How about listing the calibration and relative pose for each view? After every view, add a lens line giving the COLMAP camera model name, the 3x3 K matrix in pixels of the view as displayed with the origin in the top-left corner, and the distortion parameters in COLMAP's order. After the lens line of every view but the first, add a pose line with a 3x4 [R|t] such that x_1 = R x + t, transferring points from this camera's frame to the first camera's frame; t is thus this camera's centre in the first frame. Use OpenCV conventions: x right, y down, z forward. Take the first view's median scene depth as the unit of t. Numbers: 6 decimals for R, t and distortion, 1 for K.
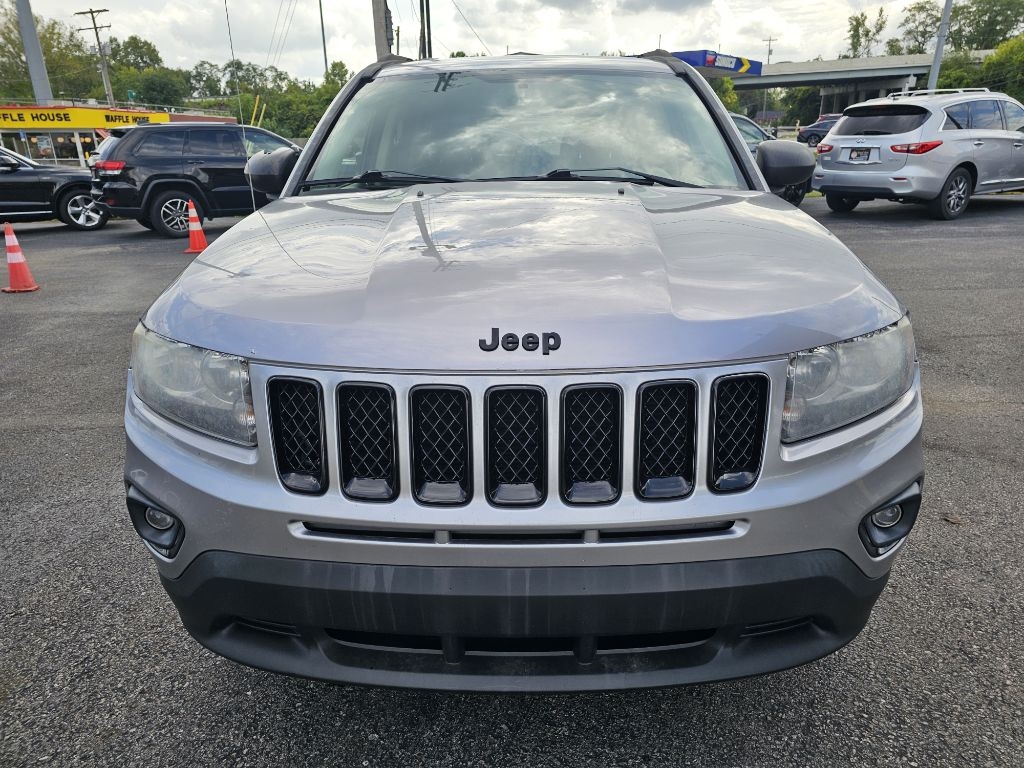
lens RADIAL K [[690.0, 0, 514.5], [0, 690.0, 389.5], [0, 0, 1]] dist [0.052888, -0.038223]
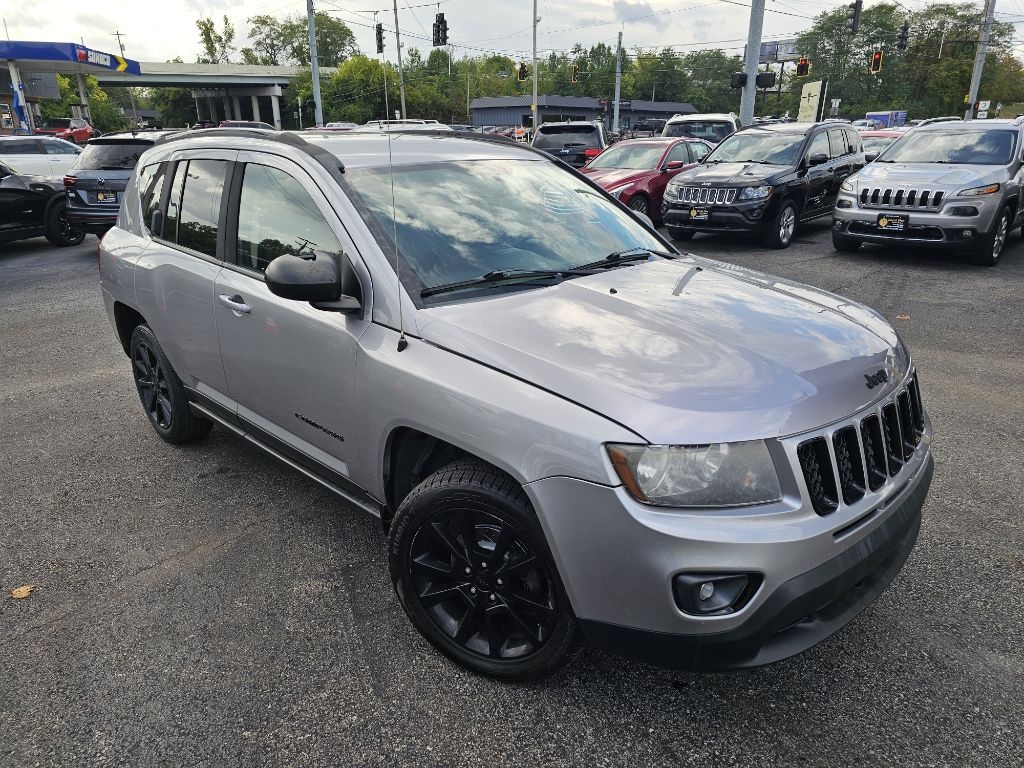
lens RADIAL K [[690.0, 0, 513.9], [0, 690.0, 389.1], [0, 0, 1]] dist [0.052888, -0.038223]
pose [[0.693056, -0.238367, 0.680334, -0.042358], [0.238644, 0.966401, 0.095489, -0.010050], [-0.680237, 0.096179, 0.726655, 0.008822]]
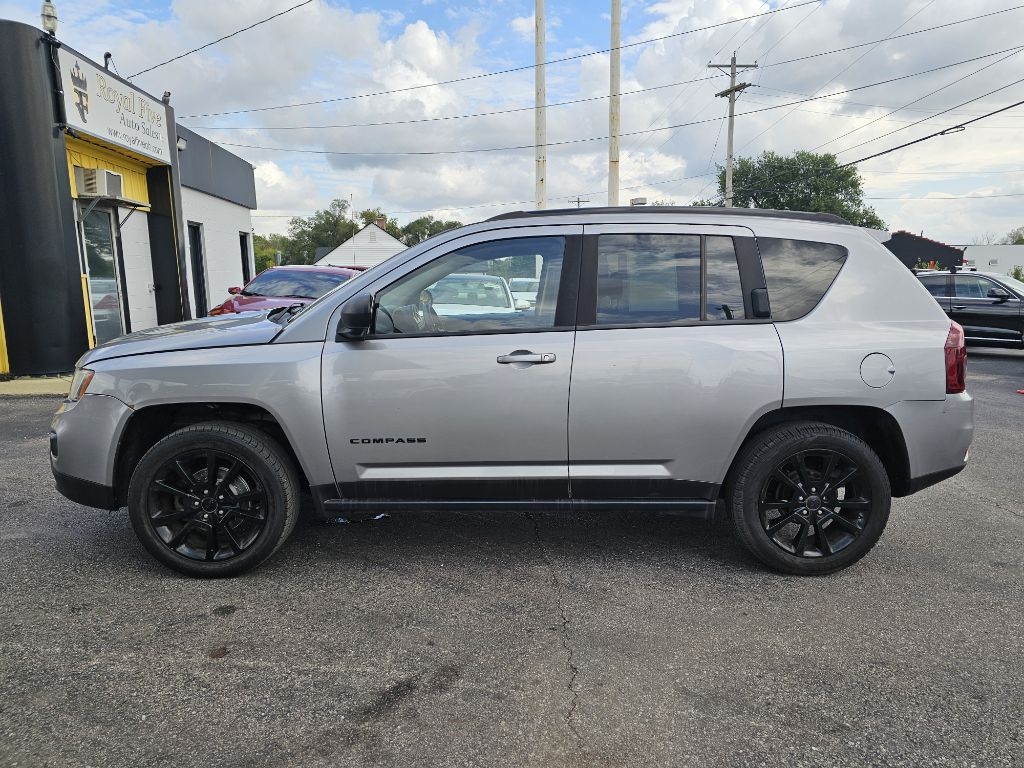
lens RADIAL K [[690.0, 0, 518.4], [0, 690.0, 369.9], [0, 0, 1]] dist [0.052888, -0.038223]
pose [[0.034219, 0.138065, -0.989832, 0.079852], [-0.330142, 0.936375, 0.119195, -0.023320], [0.943311, 0.322706, 0.077623, 0.060769]]
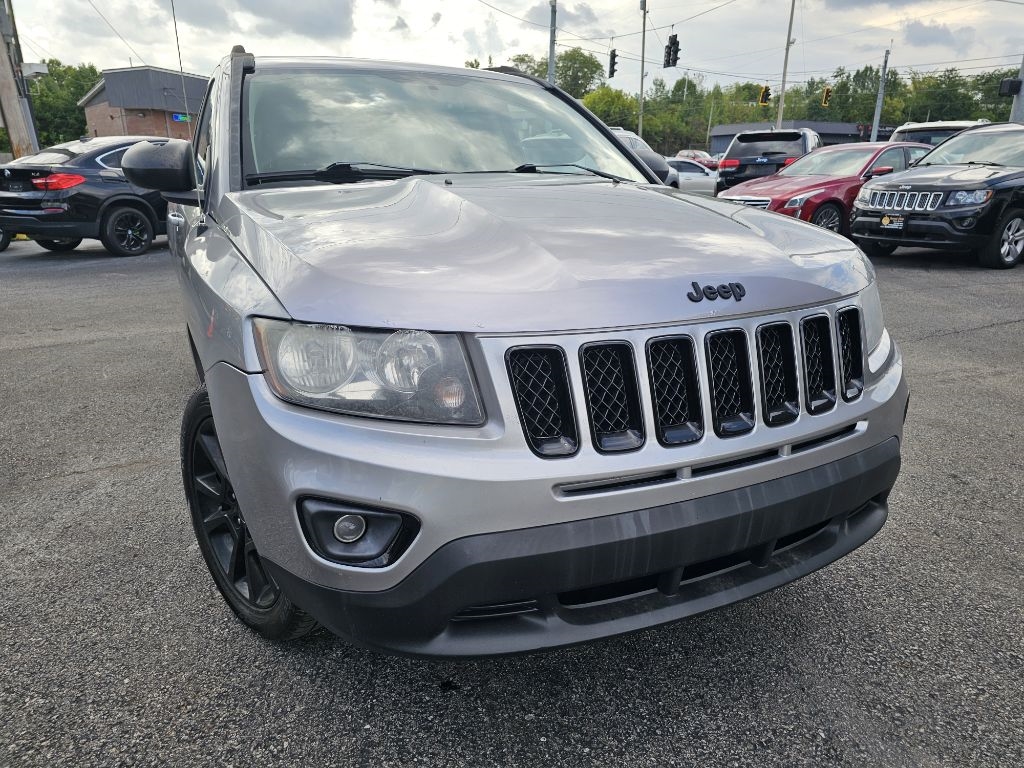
lens RADIAL K [[690.0, 0, 513.9], [0, 690.0, 394.1], [0, 0, 1]] dist [0.052888, -0.038223]
pose [[0.888944, -0.125636, 0.440447, -0.019649], [0.138817, 0.990315, 0.002312, 0.001164], [-0.436472, 0.059086, 0.897776, 0.002933]]
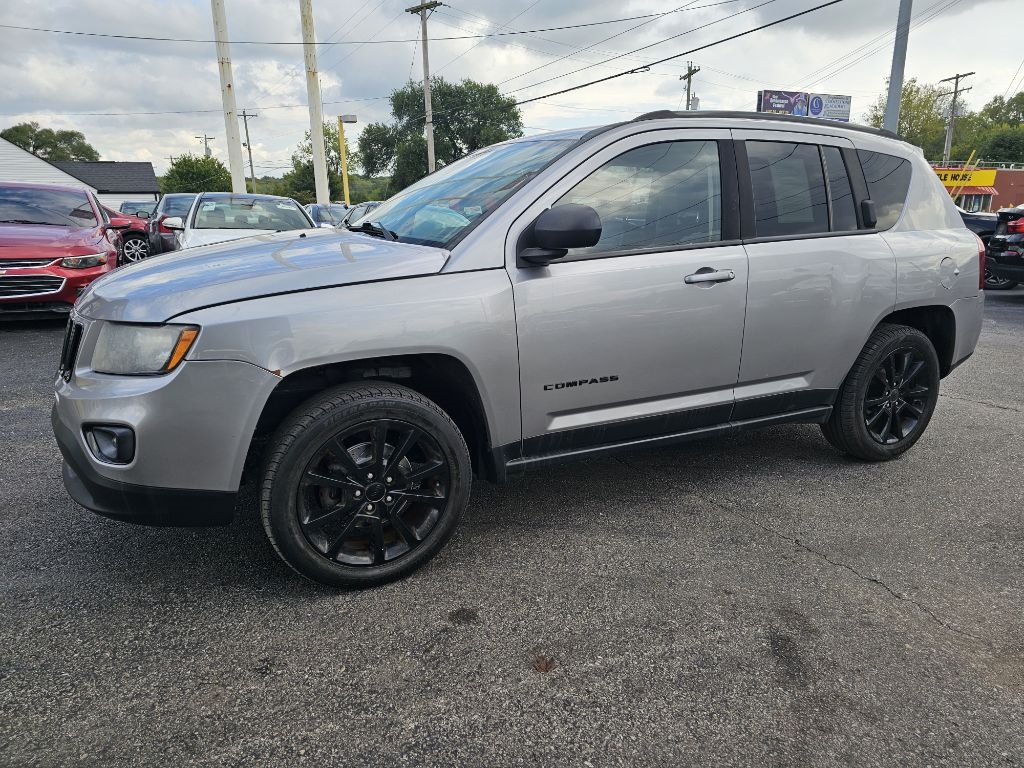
lens RADIAL K [[690.0, 0, 517.4], [0, 690.0, 375.9], [0, 0, 1]] dist [0.052888, -0.038223]
pose [[0.478394, 0.217012, -0.850908, 0.061238], [-0.294740, 0.952454, 0.077202, -0.009189], [0.827205, 0.213864, 0.519610, 0.025016]]
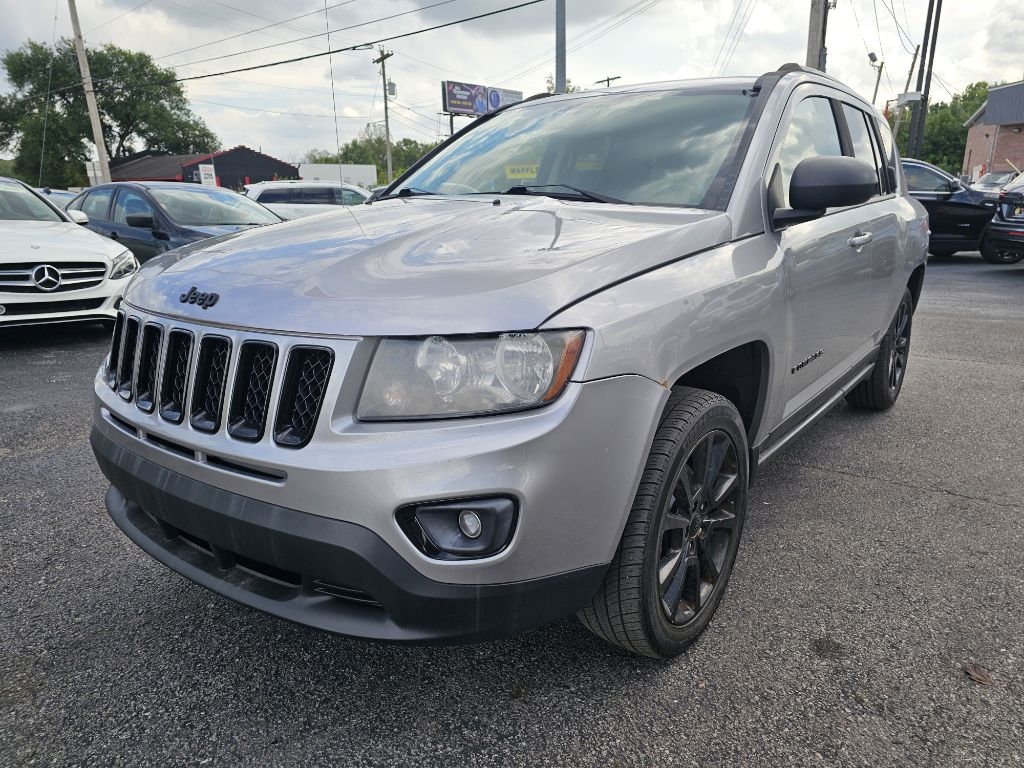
lens RADIAL K [[690.0, 0, 522.4], [0, 690.0, 386.4], [0, 0, 1]] dist [0.052888, -0.038223]
pose [[0.808637, 0.159278, -0.566336, 0.030460], [-0.193721, 0.981057, -0.000687, -0.000570], [0.555498, 0.110267, 0.824174, 0.006595]]
